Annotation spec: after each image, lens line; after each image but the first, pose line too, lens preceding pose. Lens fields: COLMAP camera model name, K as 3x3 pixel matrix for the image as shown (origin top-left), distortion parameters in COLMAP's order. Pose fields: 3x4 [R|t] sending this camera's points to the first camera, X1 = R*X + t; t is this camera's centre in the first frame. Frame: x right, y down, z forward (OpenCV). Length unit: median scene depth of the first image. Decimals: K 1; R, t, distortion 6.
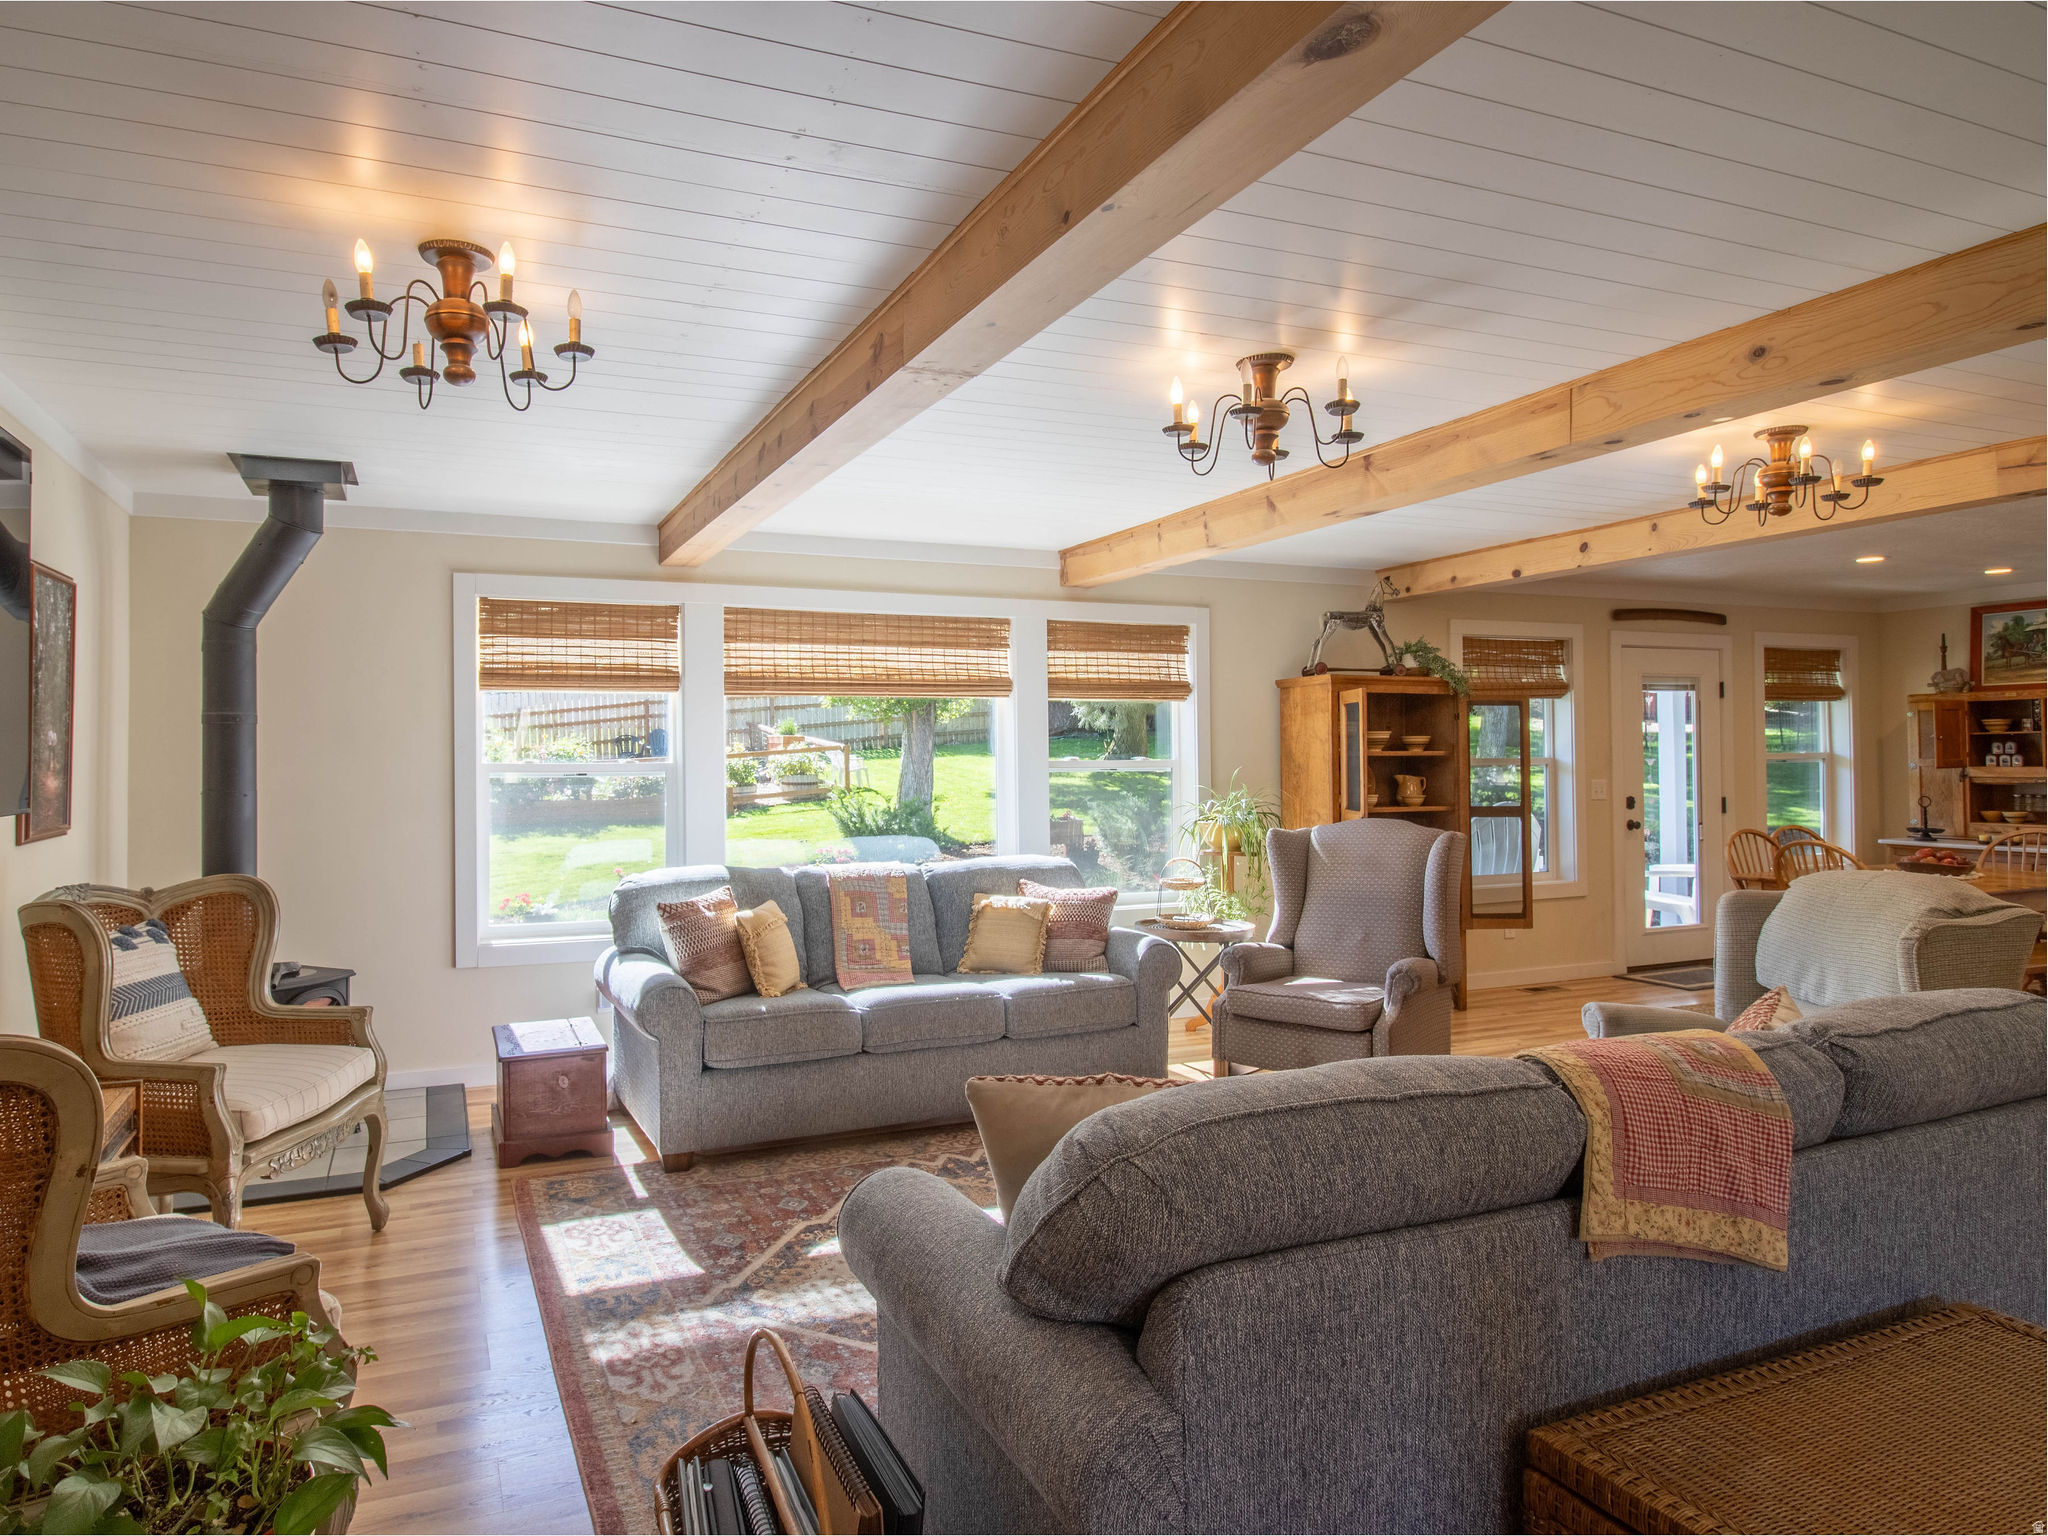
lens RADIAL K [[1231.7, 0, 907.1], [0, 1231.7, 739.9], [0, 0, 1]] dist [0.009969, -0.016924]
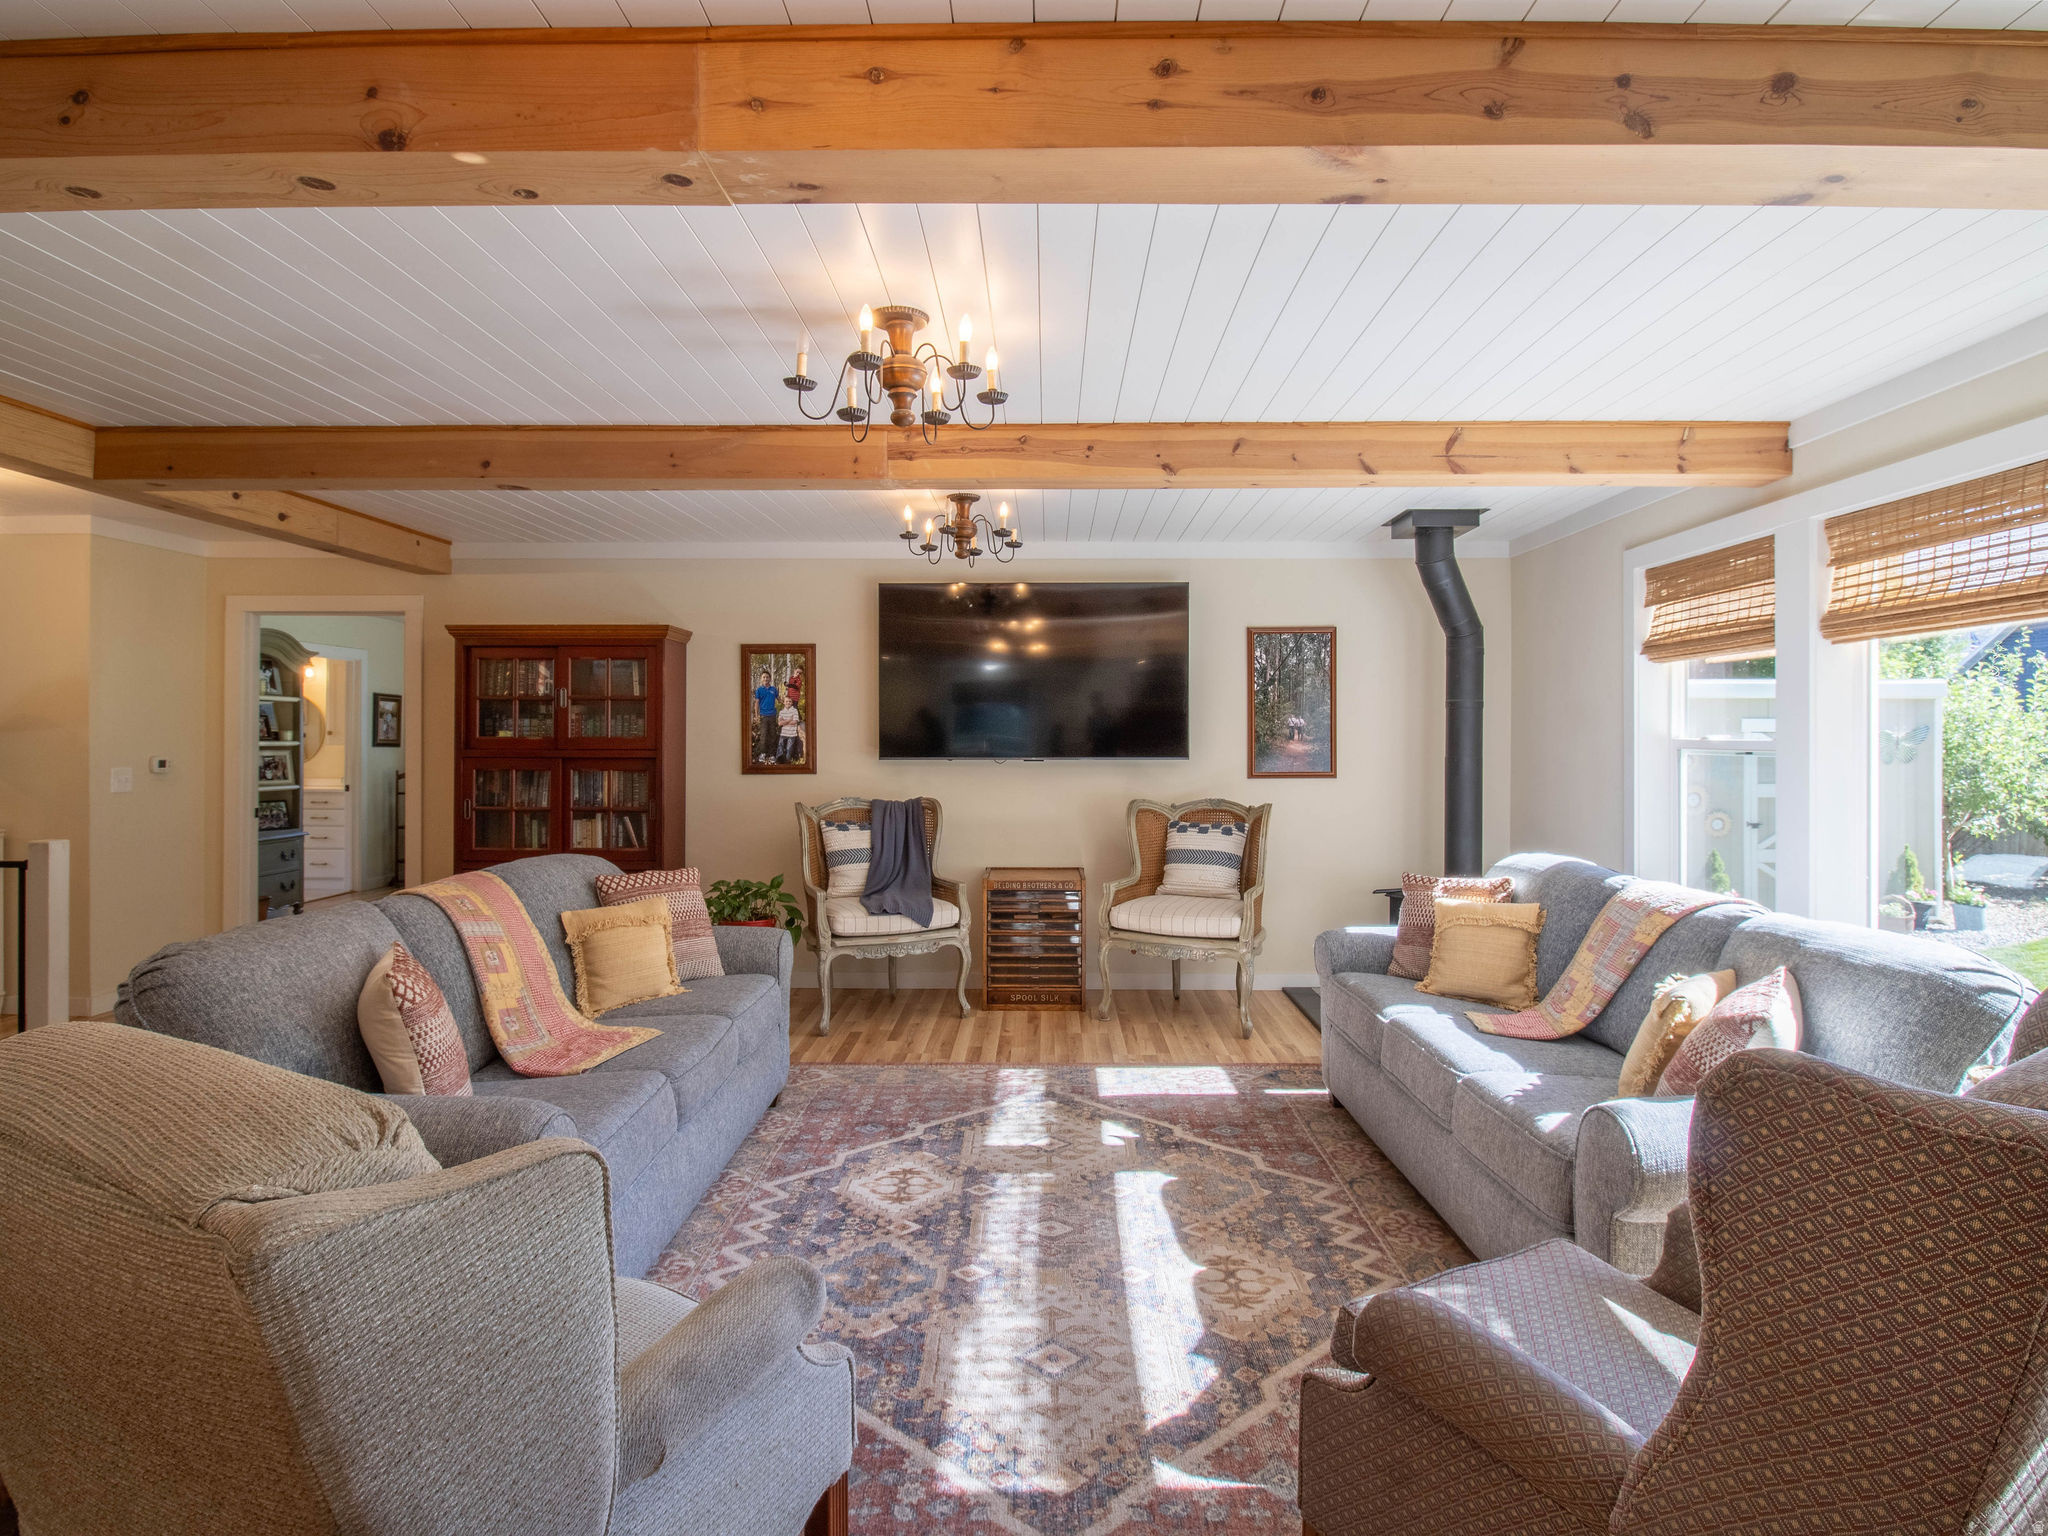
lens RADIAL K [[1070.8, 0, 1037.1], [0, 1070.8, 736.3], [0, 0, 1]] dist [0.005035, -0.015719]
pose [[-0.370867, 0.005144, -0.928672, 0.854280], [0.015585, 0.999878, -0.000686, 0.013740], [0.928555, -0.014728, -0.370902, 1.175290]]
